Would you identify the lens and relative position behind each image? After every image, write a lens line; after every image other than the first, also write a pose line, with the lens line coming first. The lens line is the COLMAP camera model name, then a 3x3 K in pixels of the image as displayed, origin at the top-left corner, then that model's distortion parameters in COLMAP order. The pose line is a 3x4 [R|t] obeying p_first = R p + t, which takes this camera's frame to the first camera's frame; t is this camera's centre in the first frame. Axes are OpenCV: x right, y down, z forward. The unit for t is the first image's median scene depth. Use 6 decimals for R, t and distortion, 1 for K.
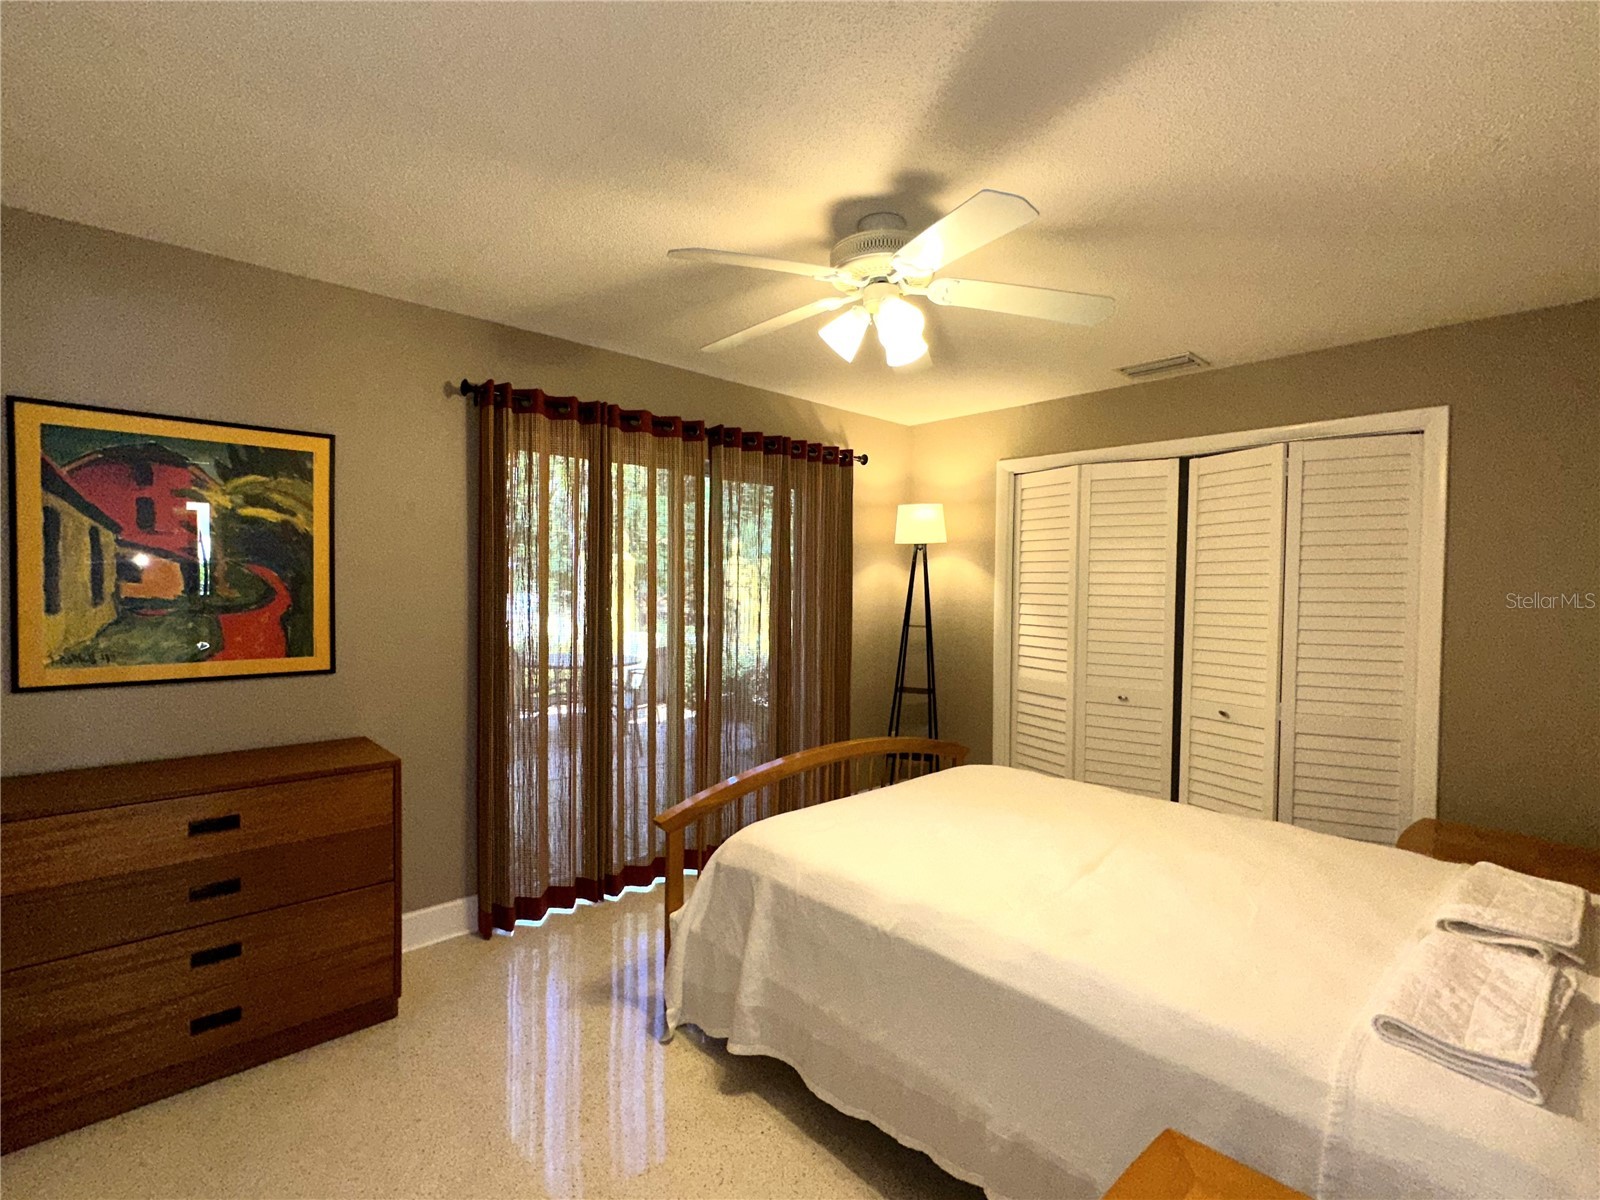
lens RADIAL K [[753.3, 0, 807.6], [0, 753.3, 598.9], [0, 0, 1]] dist [-0.001112, -0.000604]
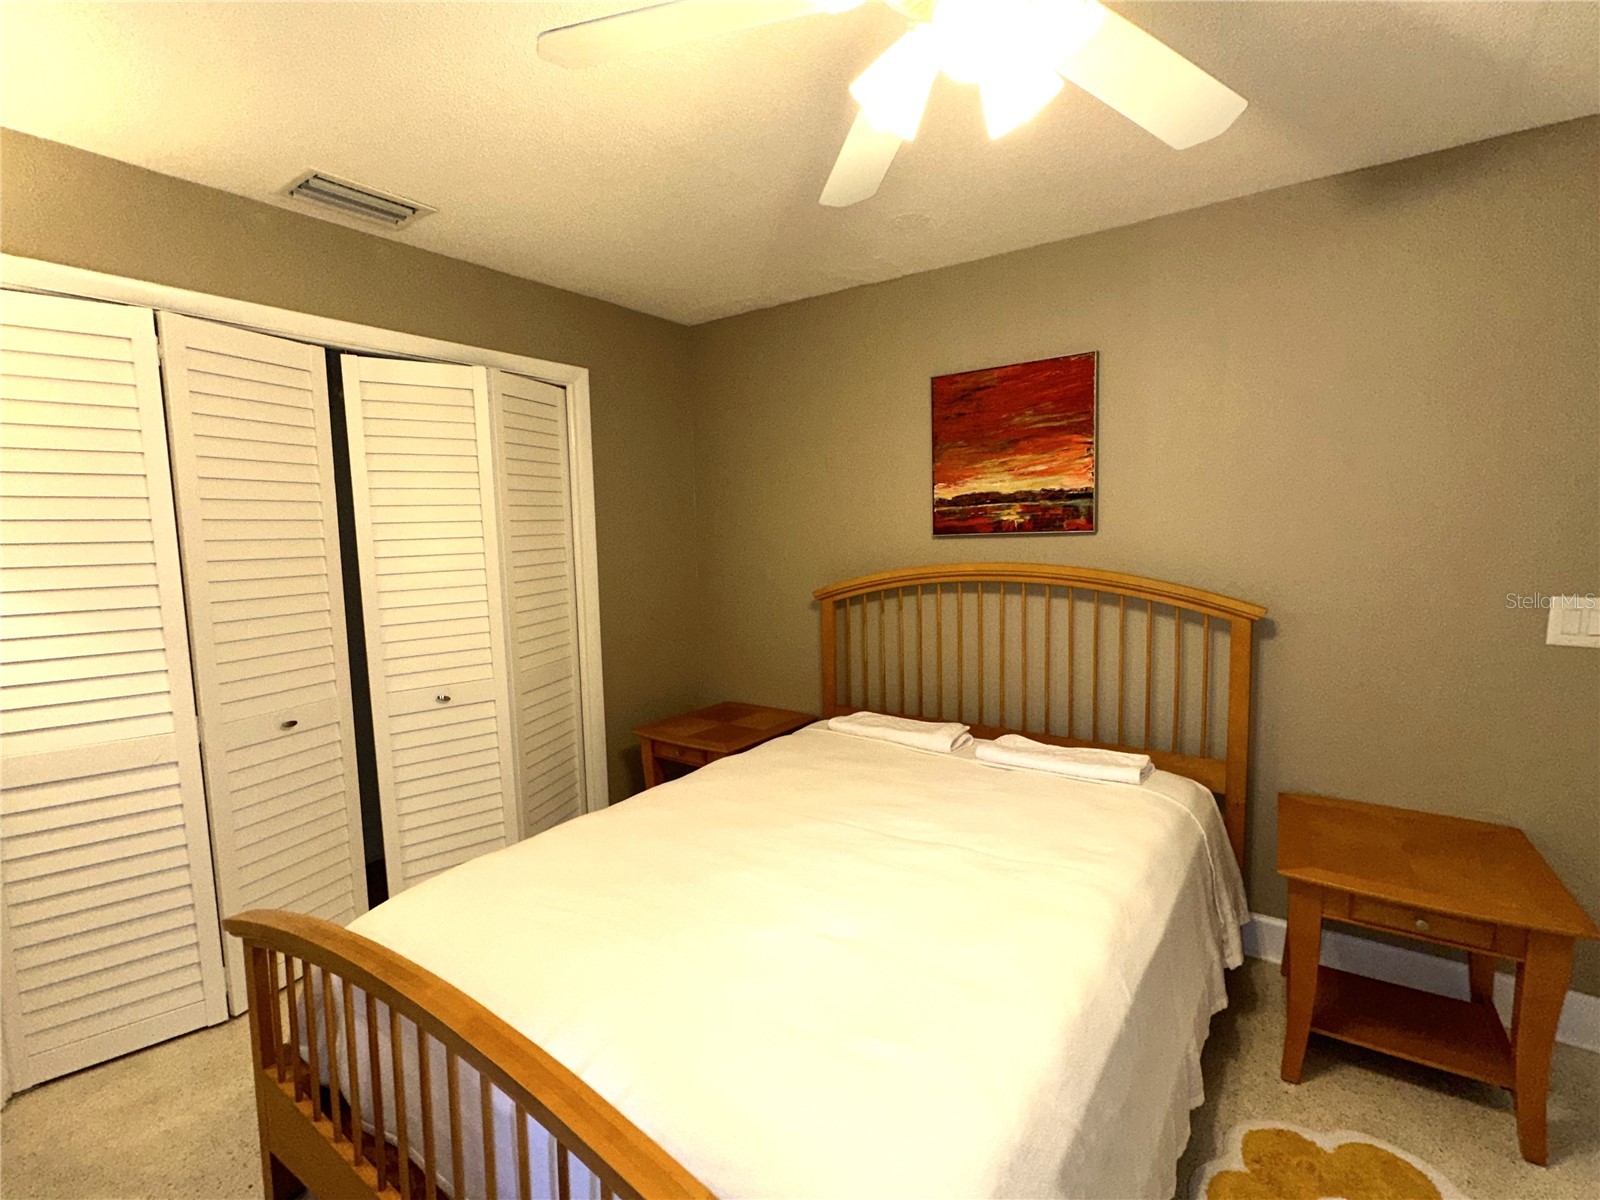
lens RADIAL K [[753.3, 0, 807.6], [0, 753.3, 598.9], [0, 0, 1]] dist [-0.001112, -0.000604]
pose [[-0.207006, -0.095325, 0.973685, -0.304079], [0.044999, 0.993261, 0.106808, -0.019628], [-0.977304, 0.065924, -0.201322, 0.831110]]
